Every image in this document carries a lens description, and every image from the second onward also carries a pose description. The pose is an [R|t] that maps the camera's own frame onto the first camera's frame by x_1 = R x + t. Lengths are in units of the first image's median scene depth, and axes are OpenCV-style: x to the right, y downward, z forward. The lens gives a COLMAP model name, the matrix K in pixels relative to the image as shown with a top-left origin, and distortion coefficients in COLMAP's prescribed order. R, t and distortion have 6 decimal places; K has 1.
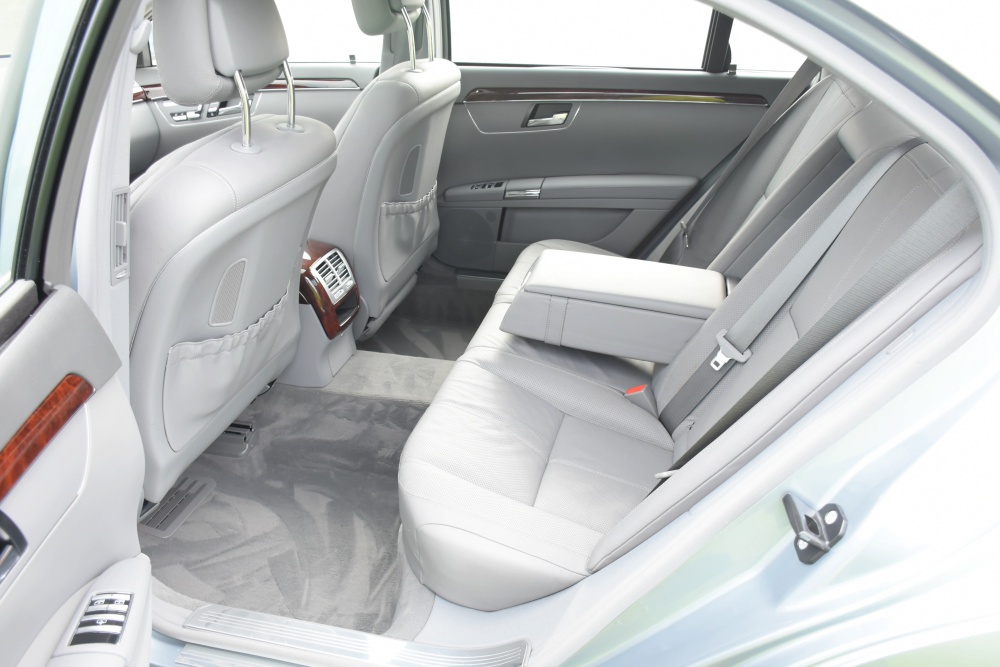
lens RADIAL K [[784.9, 0, 500.0], [0, 784.9, 333.5], [0, 0, 1]] dist [0.012713, -0.002279]
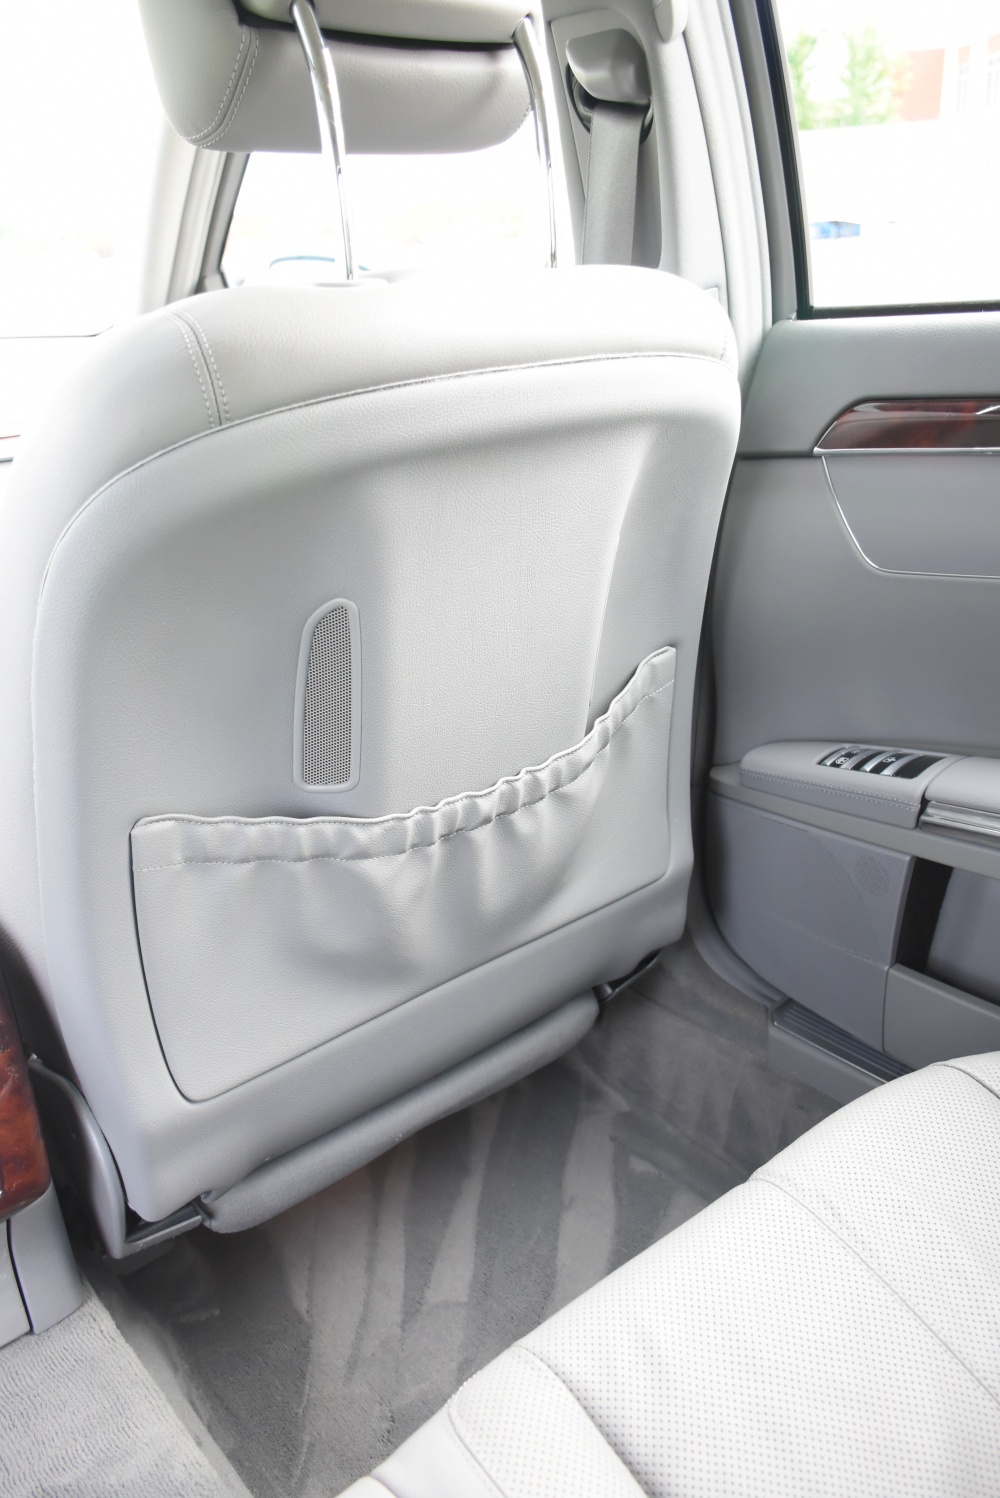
lens RADIAL K [[1175.8, 0, 498.6], [0, 1175.8, 697.6], [0, 0, 1]] dist [0.012713, -0.002279]
pose [[0.788979, 0.158361, -0.593662, 0.120543], [-0.216524, 0.975892, -0.027438, -0.177871], [0.575004, 0.150190, 0.804247, 0.627695]]
